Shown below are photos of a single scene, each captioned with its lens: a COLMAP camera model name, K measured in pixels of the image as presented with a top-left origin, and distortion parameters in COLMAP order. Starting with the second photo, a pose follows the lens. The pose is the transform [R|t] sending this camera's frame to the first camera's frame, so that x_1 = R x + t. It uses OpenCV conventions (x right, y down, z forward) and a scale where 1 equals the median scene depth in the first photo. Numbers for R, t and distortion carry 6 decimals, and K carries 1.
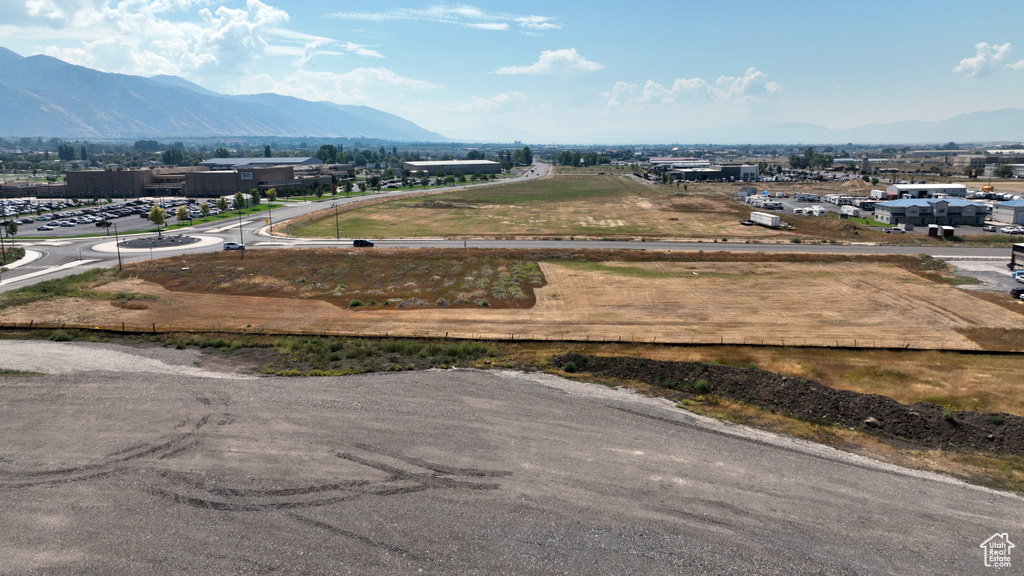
lens RADIAL K [[727.3, 0, 526.0], [0, 727.3, 289.5], [0, 0, 1]] dist [0.002977, 0.009442]
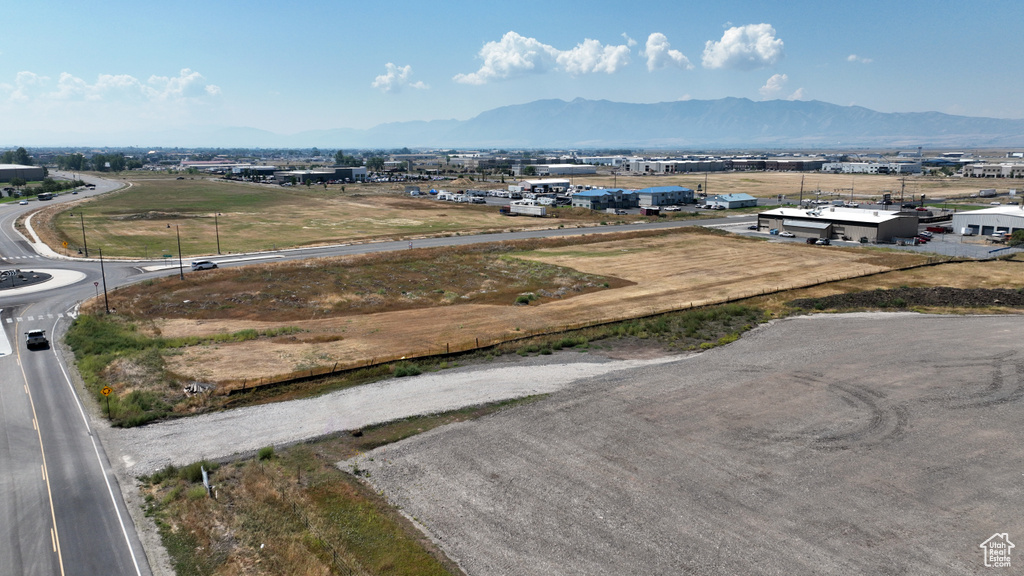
lens RADIAL K [[727.3, 0, 526.0], [0, 727.3, 289.5], [0, 0, 1]] dist [0.002977, 0.009442]
pose [[0.742643, -0.120395, 0.658777, -1.148174], [0.124550, 0.991375, 0.040774, -0.044772], [-0.658004, 0.051770, 0.751233, 0.321018]]
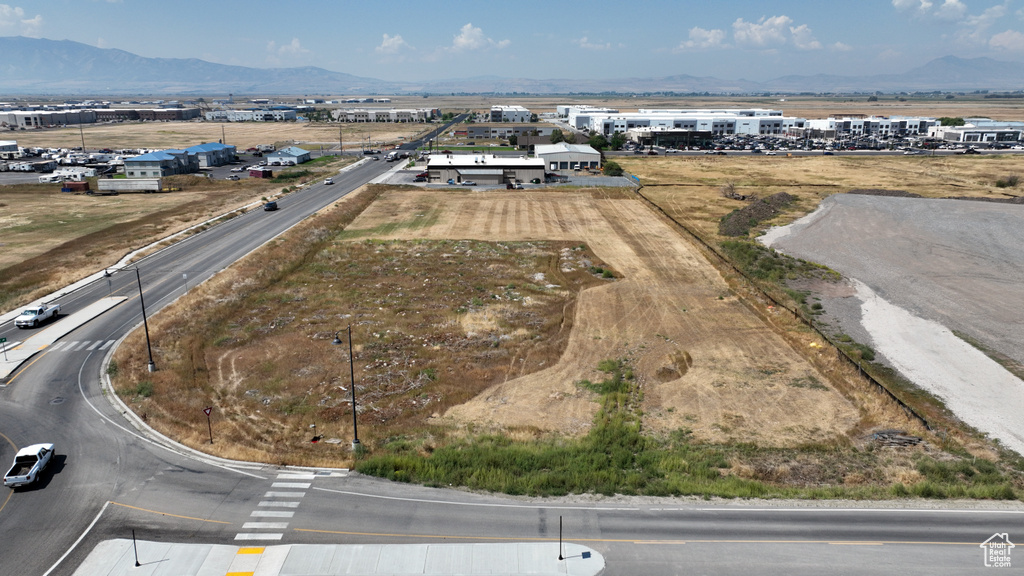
lens RADIAL K [[724.8, 0, 505.6], [0, 724.8, 287.6], [0, 0, 1]] dist [-0.002564, 0.023806]
pose [[-0.088355, -0.249624, 0.964303, -1.437586], [0.192768, 0.945503, 0.262420, -0.299302], [-0.977258, 0.209073, -0.035420, 1.520956]]
